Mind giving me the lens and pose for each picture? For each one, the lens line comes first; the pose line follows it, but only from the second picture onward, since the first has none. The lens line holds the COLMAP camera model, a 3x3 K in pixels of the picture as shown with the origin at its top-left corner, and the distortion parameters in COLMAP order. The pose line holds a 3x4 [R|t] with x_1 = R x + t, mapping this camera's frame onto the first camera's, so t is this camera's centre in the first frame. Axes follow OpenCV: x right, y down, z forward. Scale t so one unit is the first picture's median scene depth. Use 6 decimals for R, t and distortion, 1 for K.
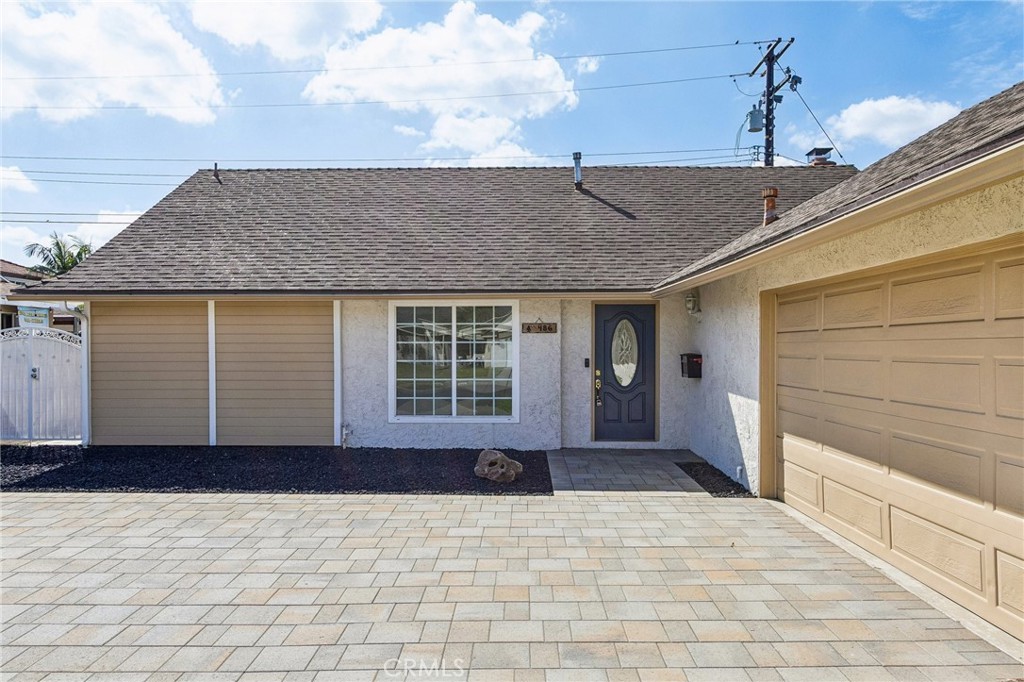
lens RADIAL K [[748.5, 0, 506.3], [0, 748.5, 343.9], [0, 0, 1]] dist [0.002733, 0.001515]
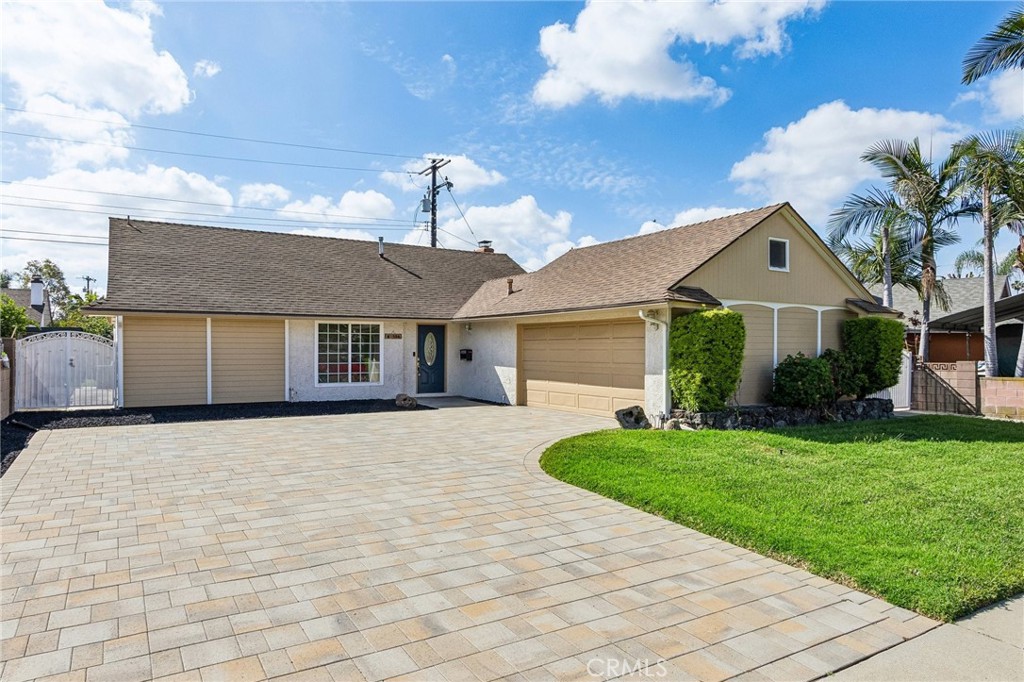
lens RADIAL K [[652.9, 0, 505.0], [0, 652.9, 344.4], [0, 0, 1]] dist [0.001814, -0.000002]
pose [[0.840604, 0.005404, 0.541624, -0.626783], [-0.003366, 0.999983, -0.004753, 0.007188], [-0.541640, 0.002172, 0.840608, -0.581566]]
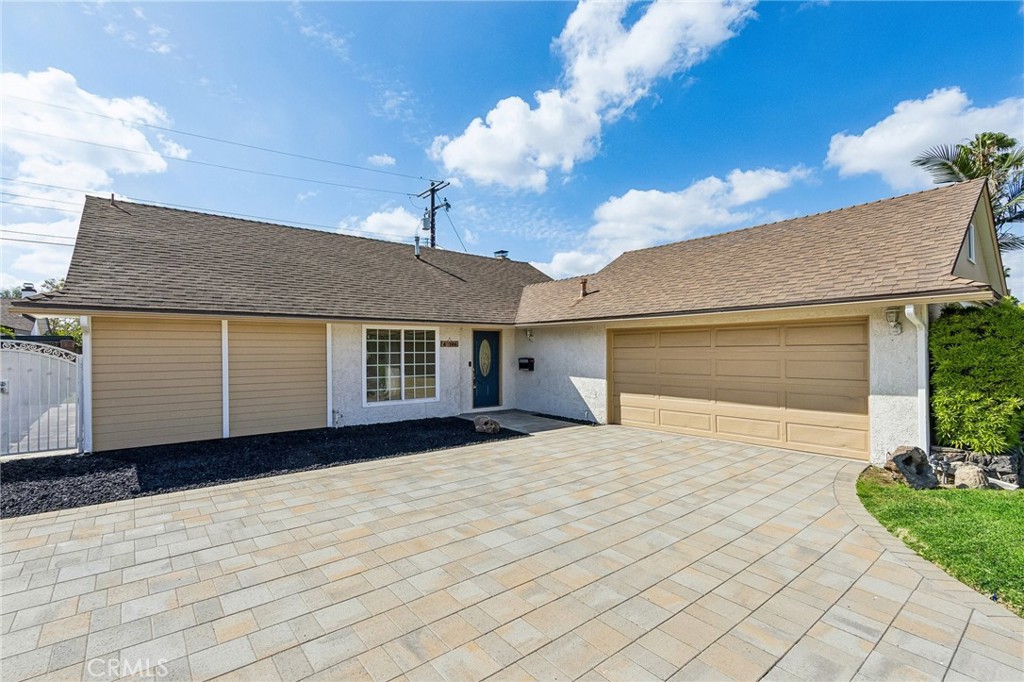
lens RADIAL K [[469.7, 0, 501.2], [0, 469.7, 347.4], [0, 0, 1]] dist [0.002227, 0.000228]
pose [[0.764603, 0.000894, 0.644501, -0.543466], [0.003791, 0.999976, -0.005884, -0.006619], [-0.644491, 0.006942, 0.764581, 0.117230]]
